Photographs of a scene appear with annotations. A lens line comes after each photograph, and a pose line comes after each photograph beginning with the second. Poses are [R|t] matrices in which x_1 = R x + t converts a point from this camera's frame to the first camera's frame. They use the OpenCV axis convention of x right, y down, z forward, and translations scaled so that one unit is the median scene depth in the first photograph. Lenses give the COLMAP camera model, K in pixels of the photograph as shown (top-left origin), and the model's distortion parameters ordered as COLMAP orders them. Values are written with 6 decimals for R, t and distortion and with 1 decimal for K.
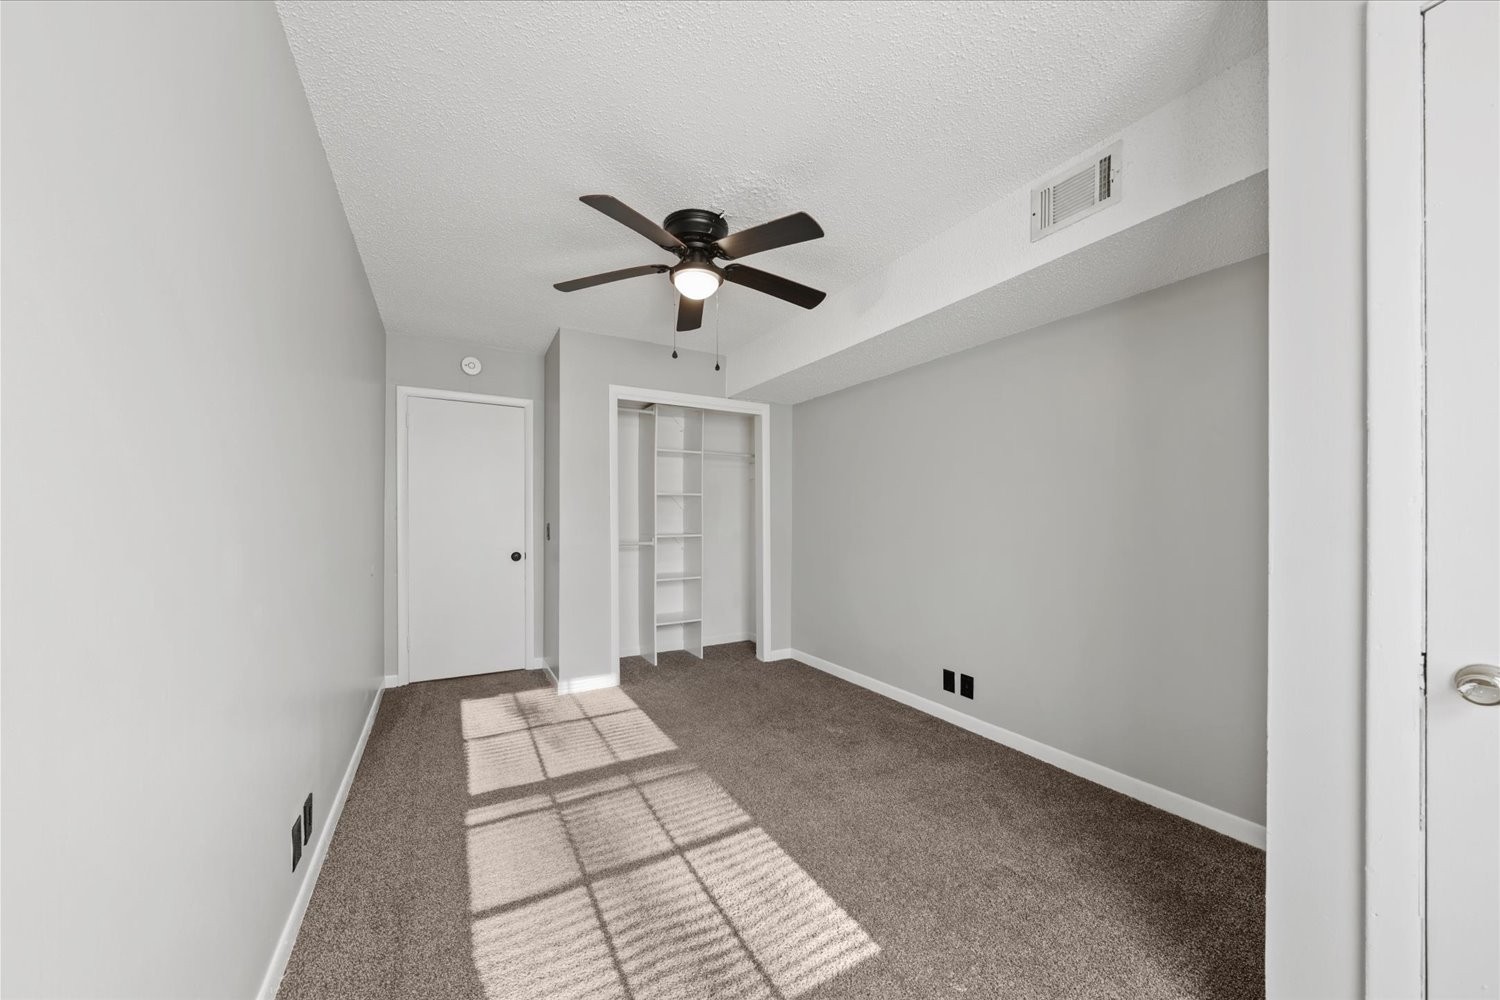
lens RADIAL K [[493.8, 0, 736.0], [0, 493.8, 523.1], [0, 0, 1]] dist [-0.003424, 0.000124]
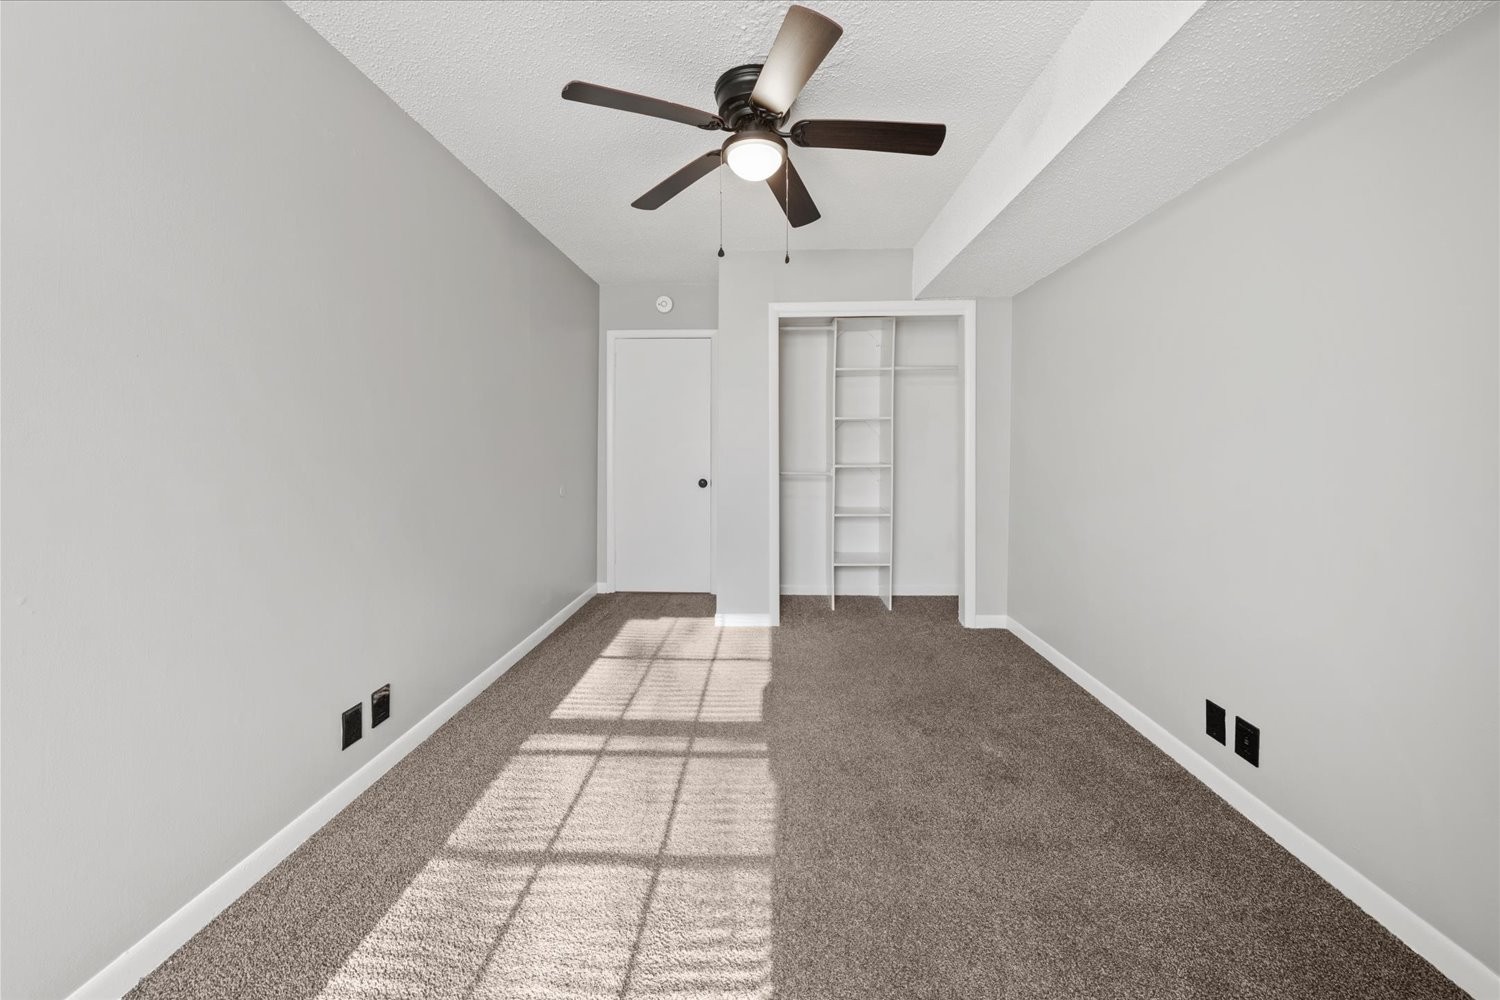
lens RADIAL K [[493.8, 0, 817.9], [0, 493.8, 452.0], [0, 0, 1]] dist [-0.003424, 0.000124]
pose [[0.869663, 0.006570, -0.493602, 0.288099], [0.000287, 0.999905, 0.013815, -0.012970], [0.493646, -0.012156, 0.869578, 0.236998]]
